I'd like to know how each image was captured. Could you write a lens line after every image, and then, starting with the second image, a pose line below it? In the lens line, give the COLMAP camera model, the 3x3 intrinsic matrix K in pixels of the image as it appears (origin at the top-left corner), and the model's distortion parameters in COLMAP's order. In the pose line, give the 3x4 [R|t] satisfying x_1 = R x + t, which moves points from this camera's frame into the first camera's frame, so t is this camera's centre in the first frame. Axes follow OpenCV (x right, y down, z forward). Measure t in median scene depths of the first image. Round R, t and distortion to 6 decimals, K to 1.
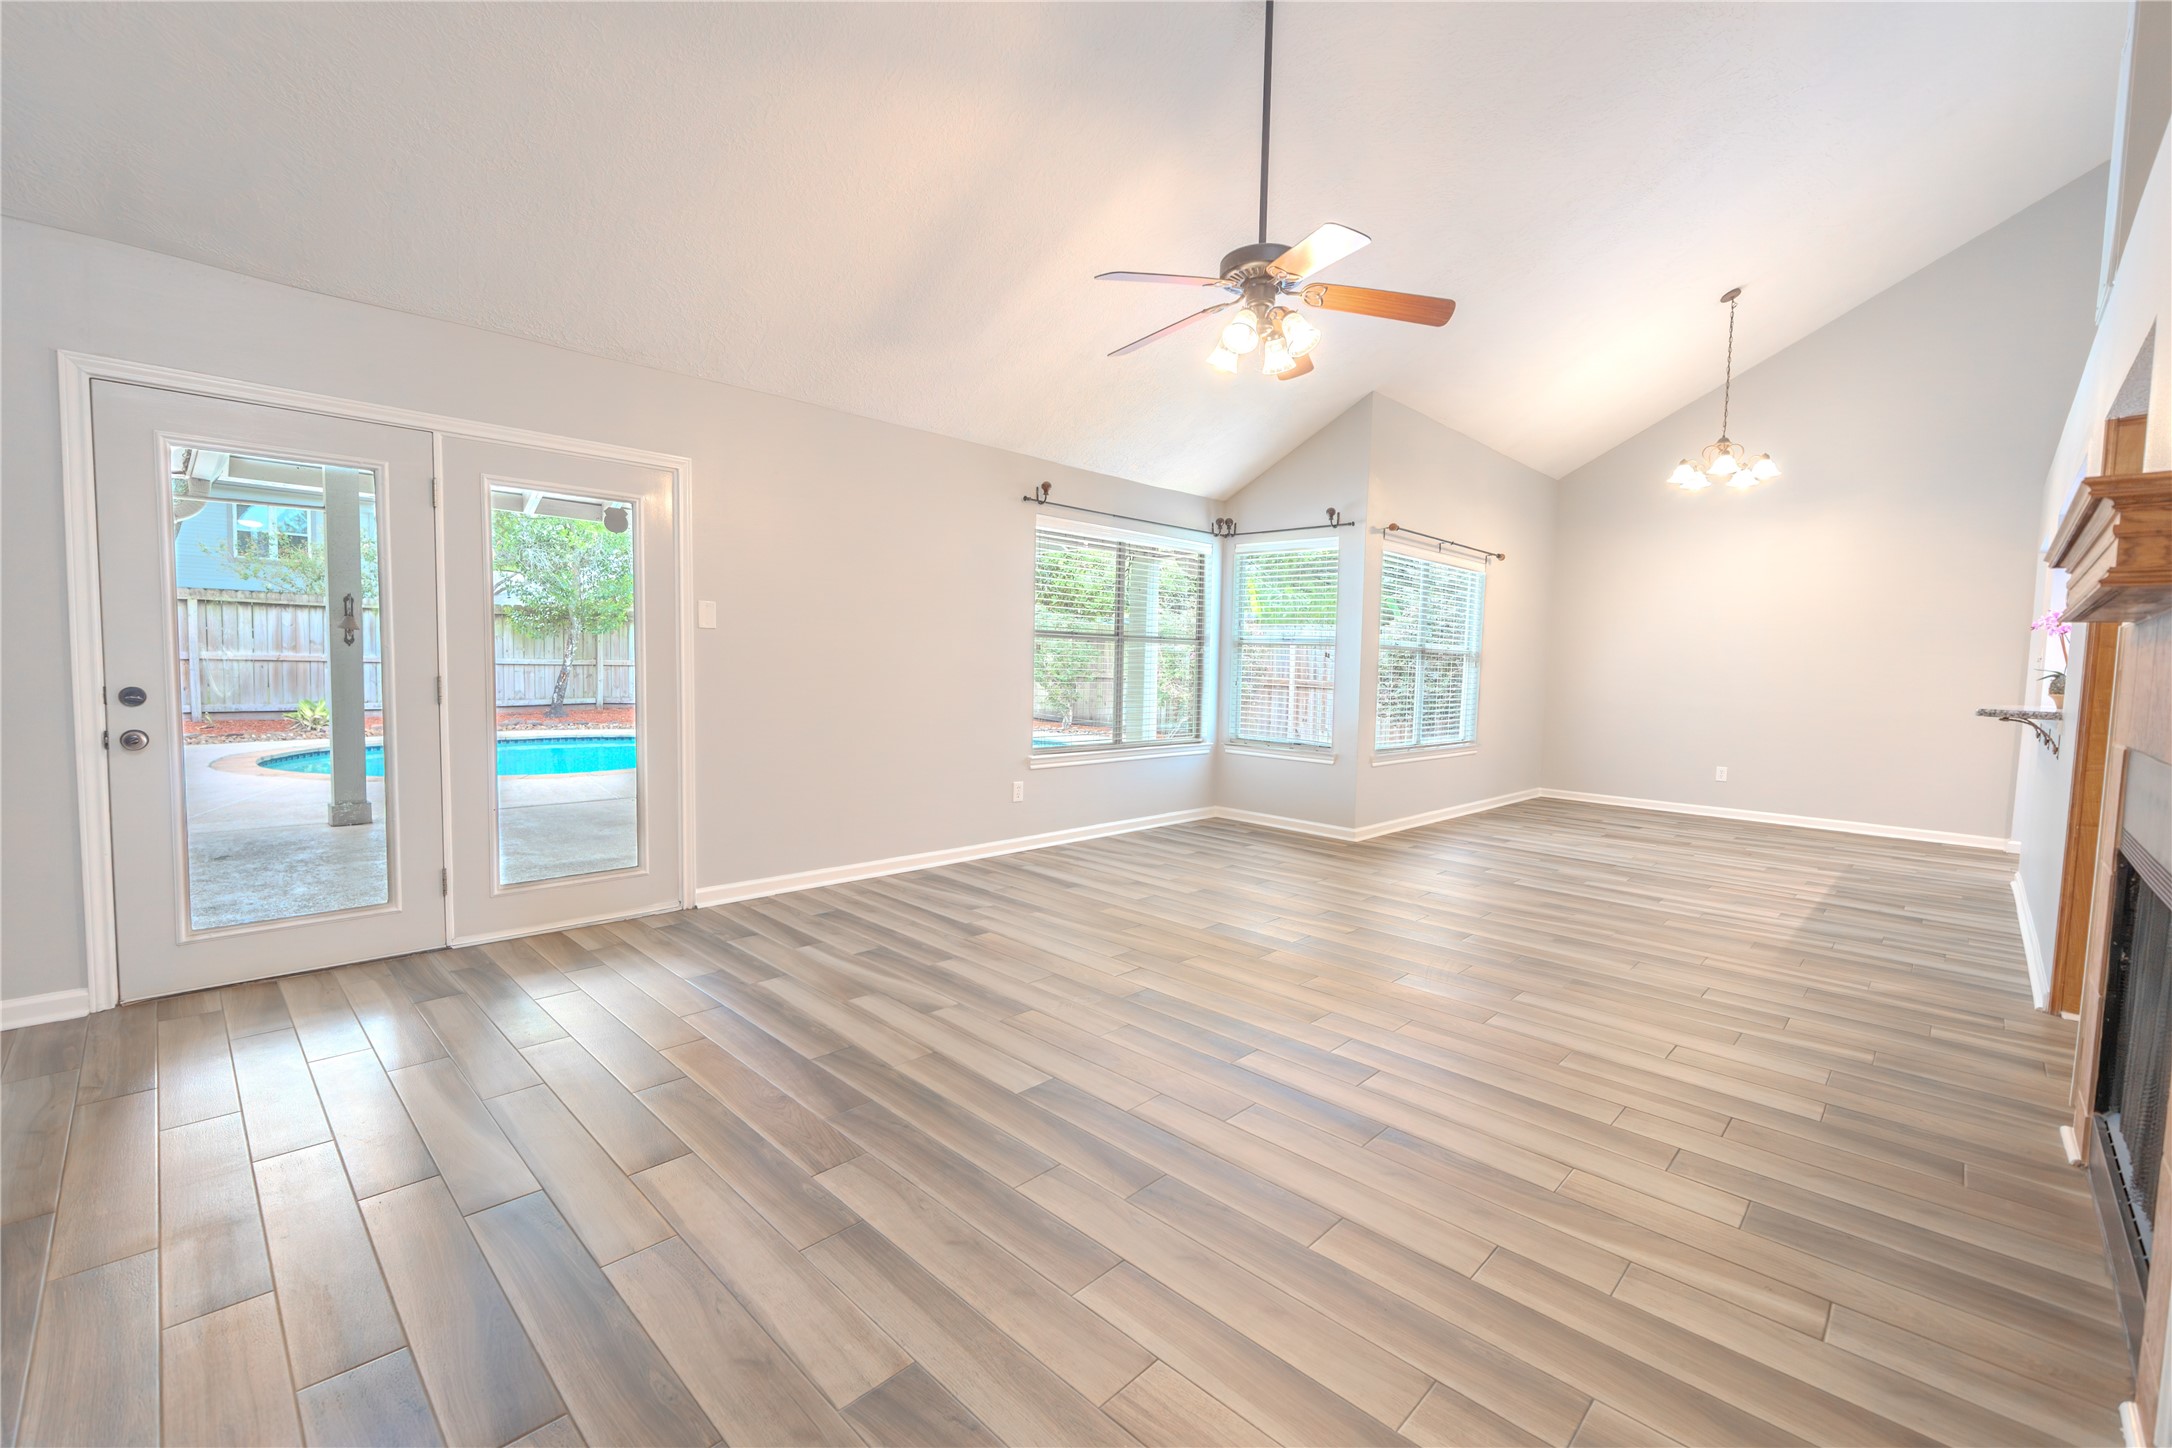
lens RADIAL K [[933.3, 0, 1086.0], [0, 933.3, 724.0], [0, 0, 1]] dist [-0.001973, -0.000159]
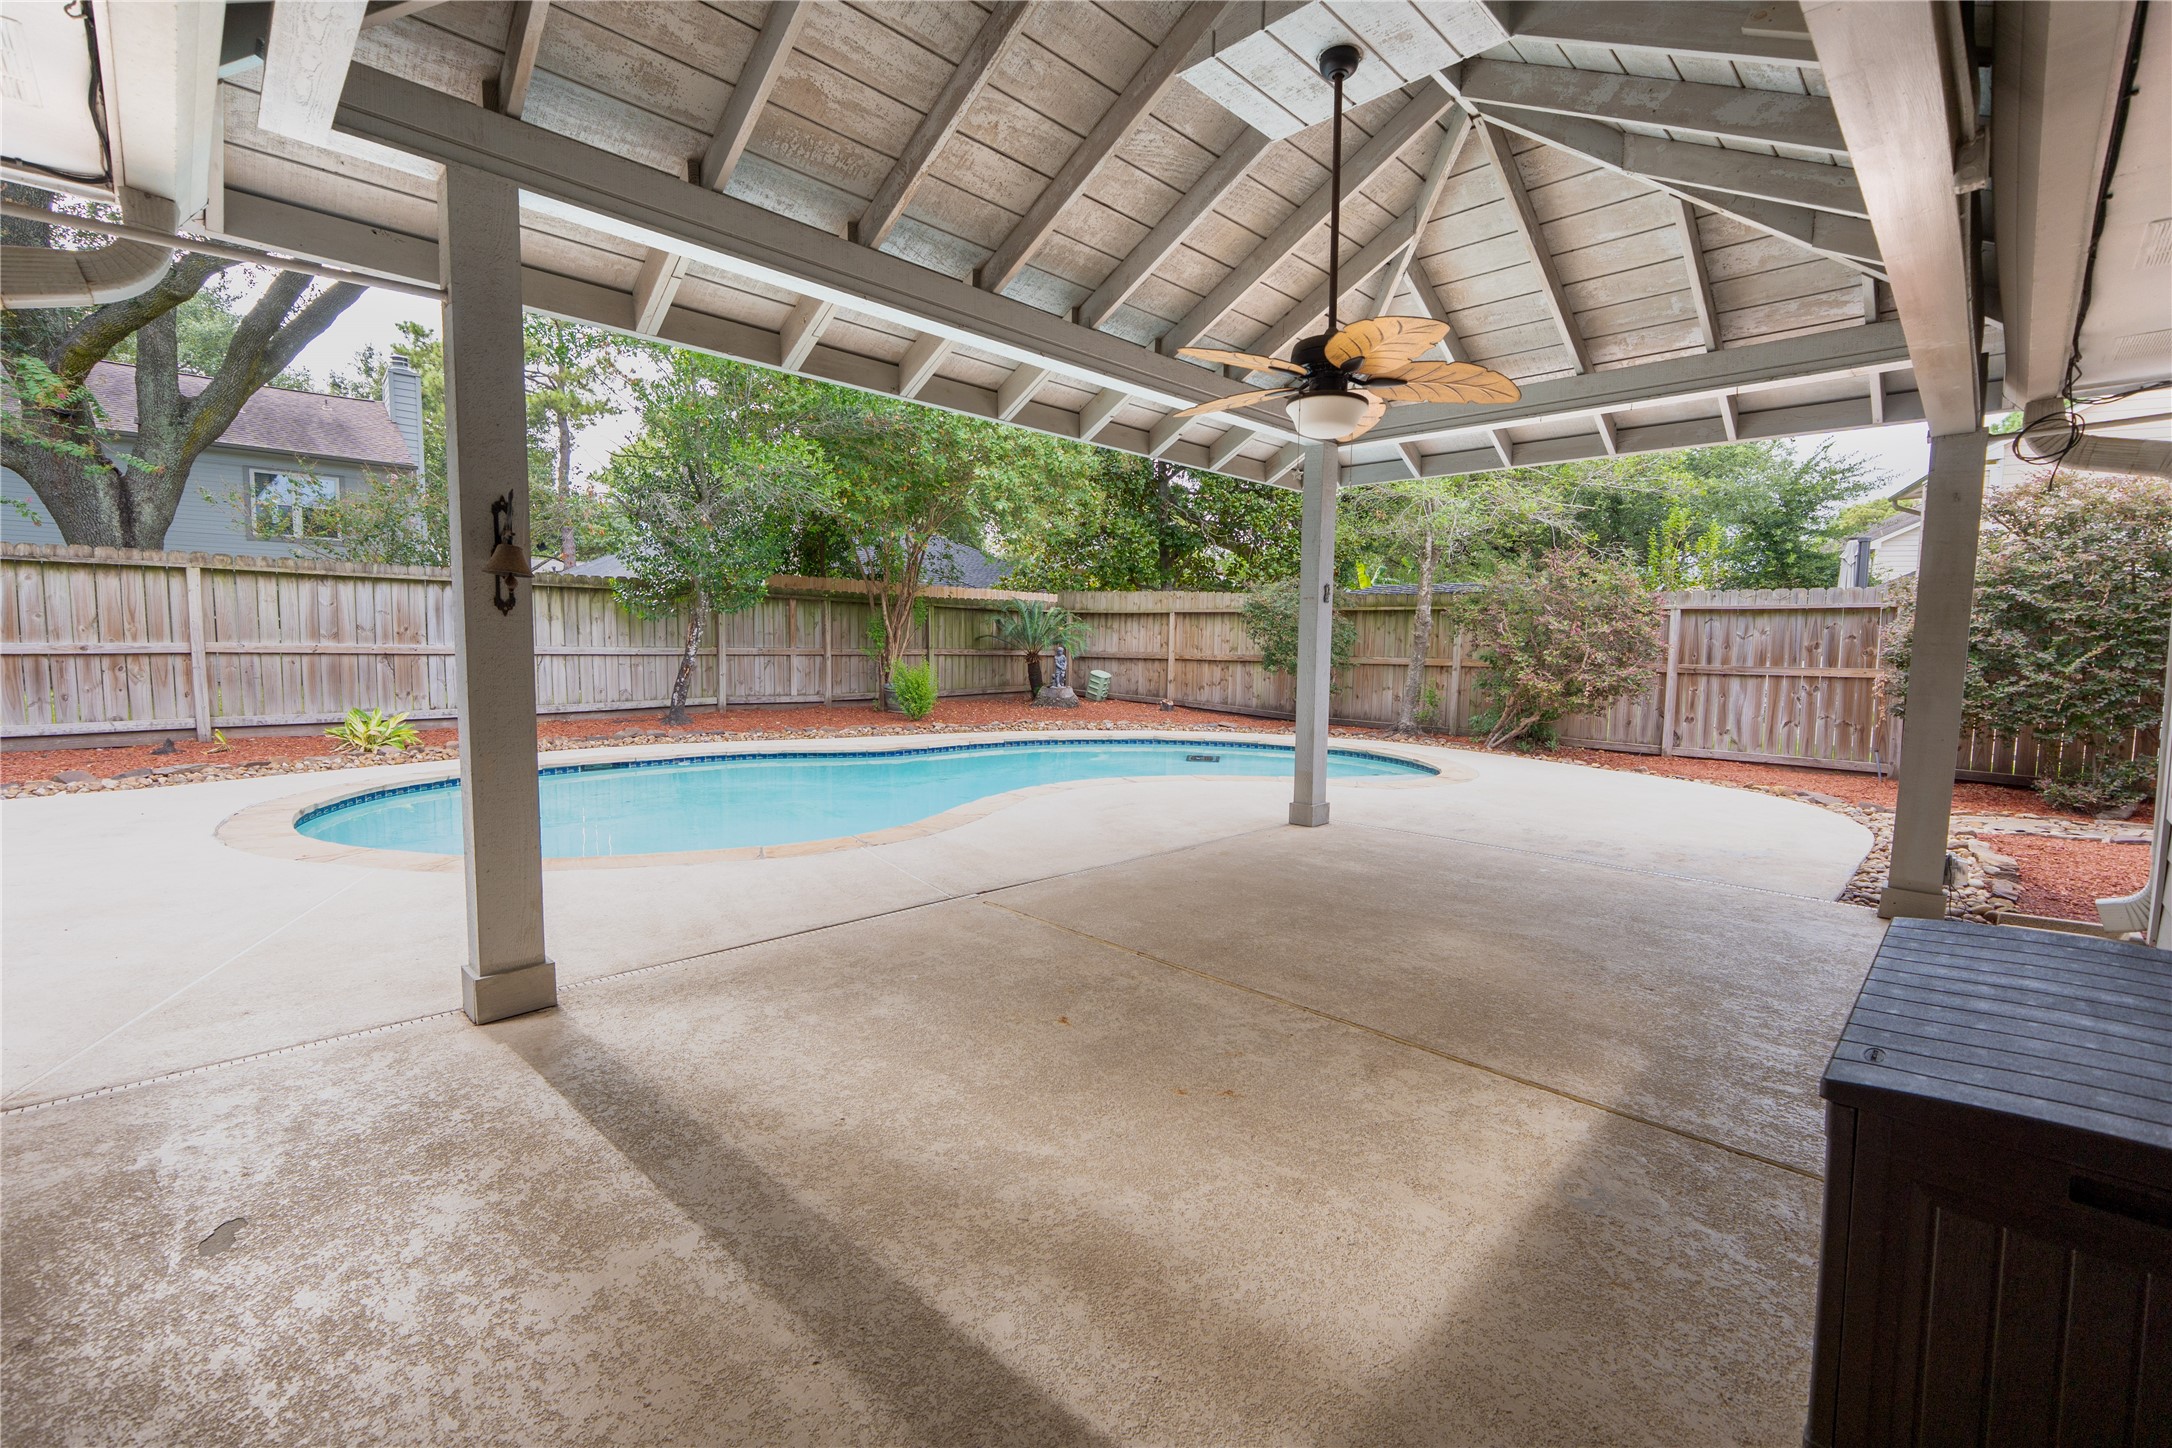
lens RADIAL K [[933.3, 0, 1086.0], [0, 933.3, 724.0], [0, 0, 1]] dist [-0.001973, -0.000159]
pose [[0.999820, -0.010062, -0.016096, -0.255809], [0.010330, 0.999808, 0.016661, -0.019141], [0.015925, -0.016825, 0.999732, 0.284029]]
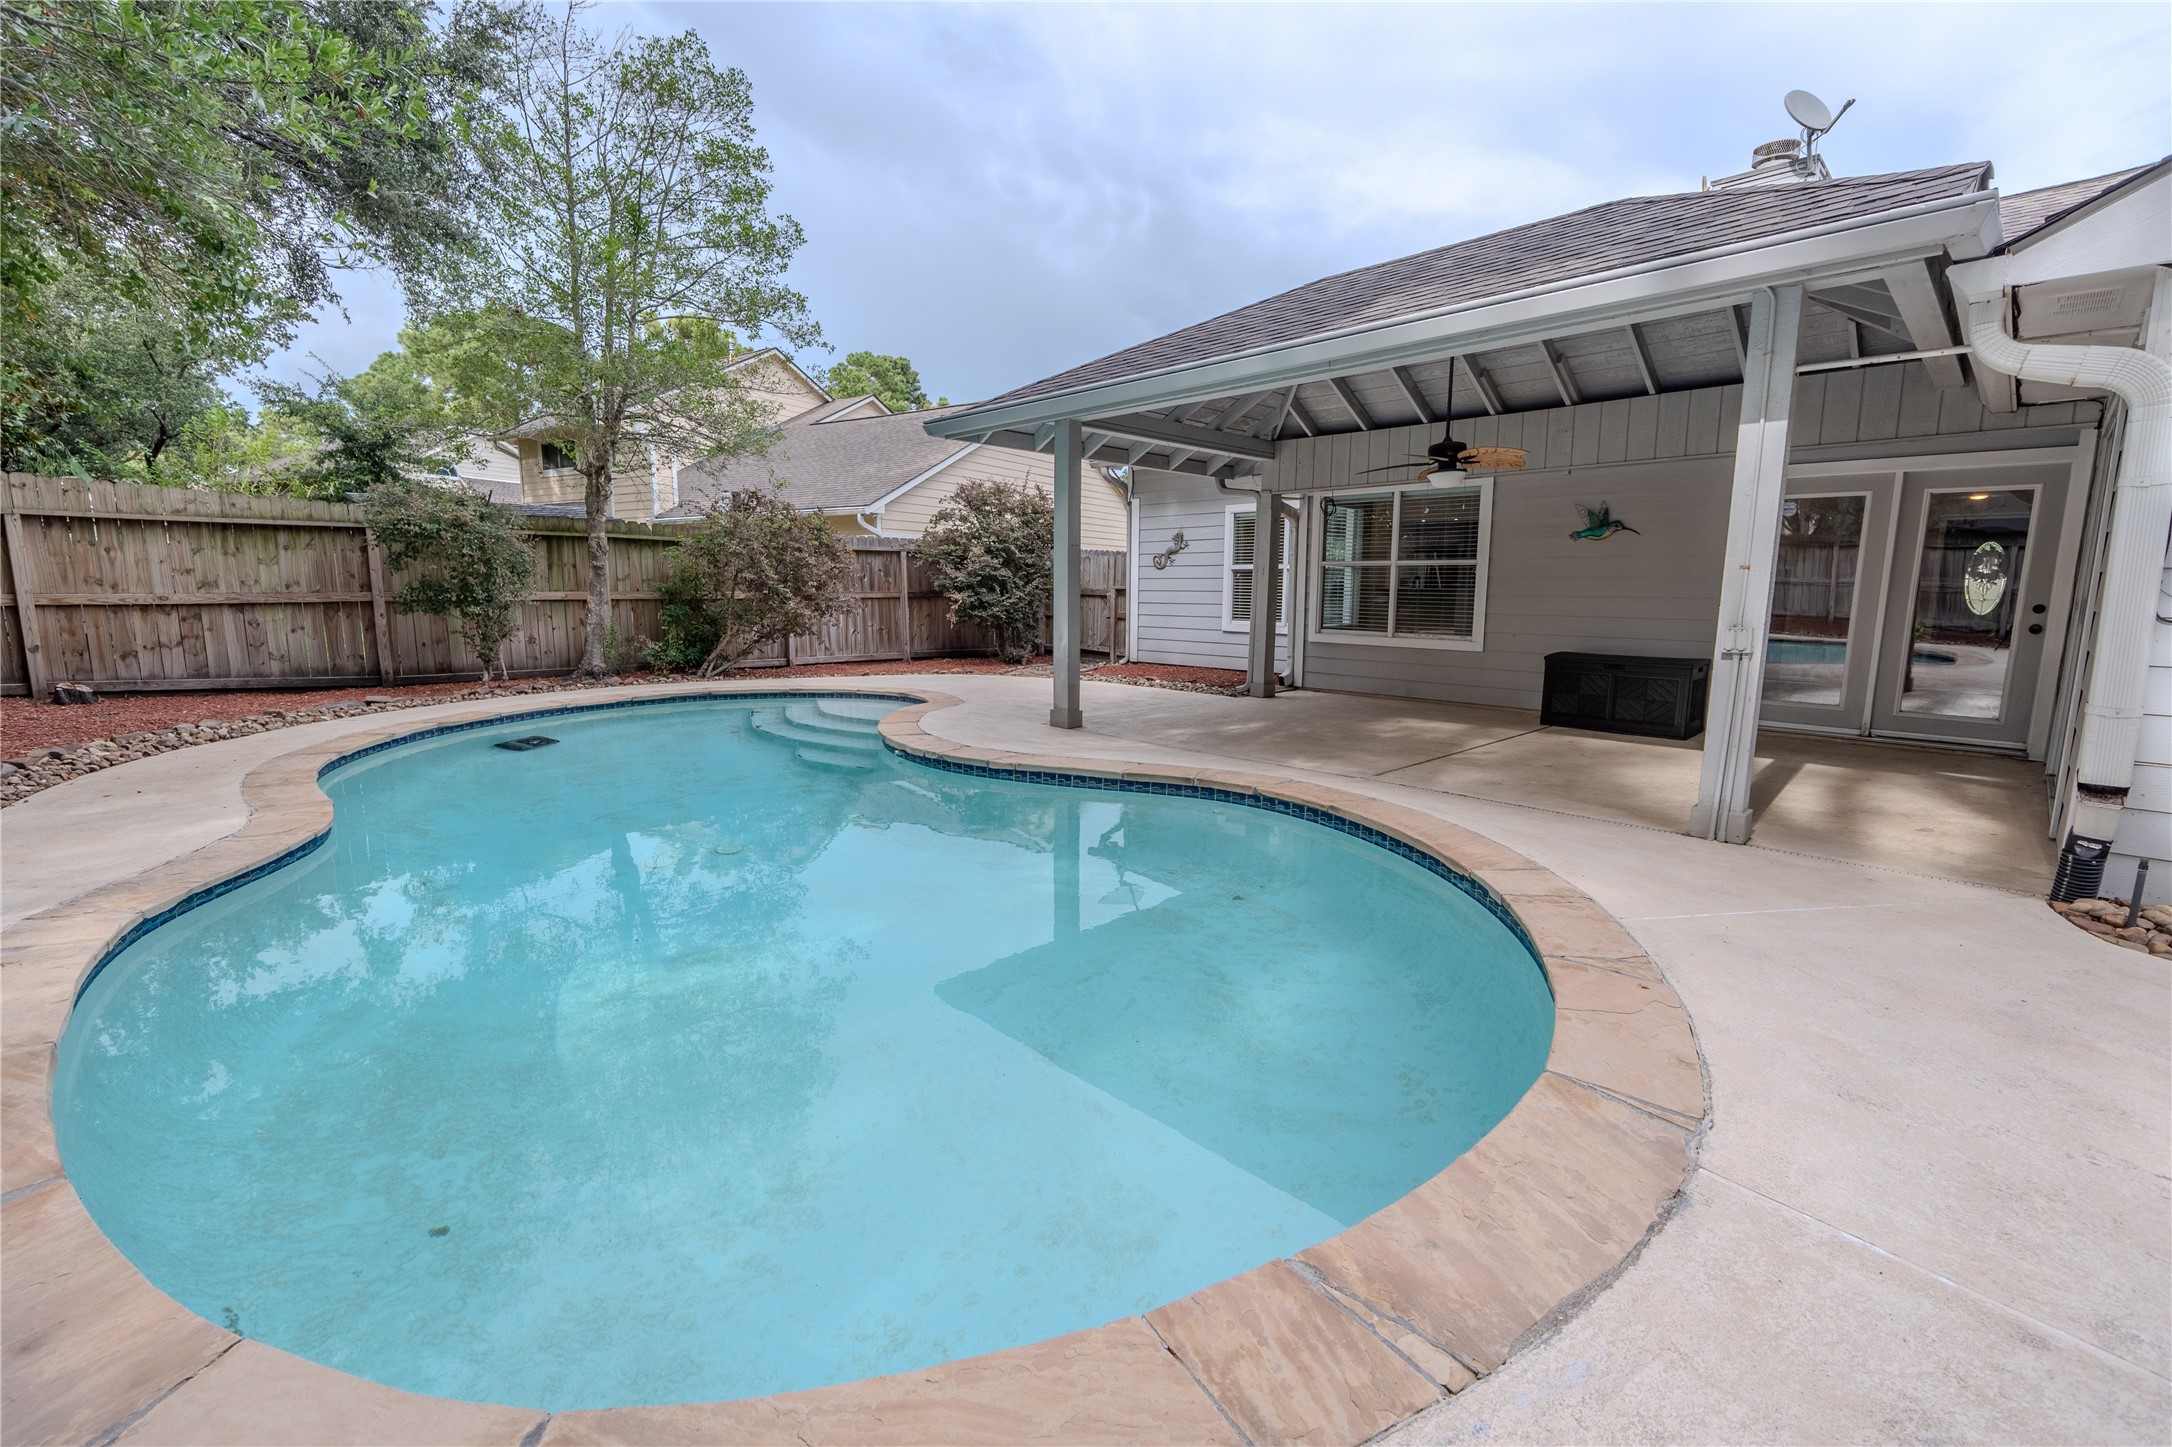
lens RADIAL K [[933.3, 0, 1086.0], [0, 933.3, 723.5], [0, 0, 1]] dist [-0.001973, -0.000159]
pose [[0.031303, -0.176879, 0.983735, -0.755024], [0.061410, 0.982698, 0.174738, -0.068088], [-0.997622, 0.054941, 0.041624, 0.745008]]
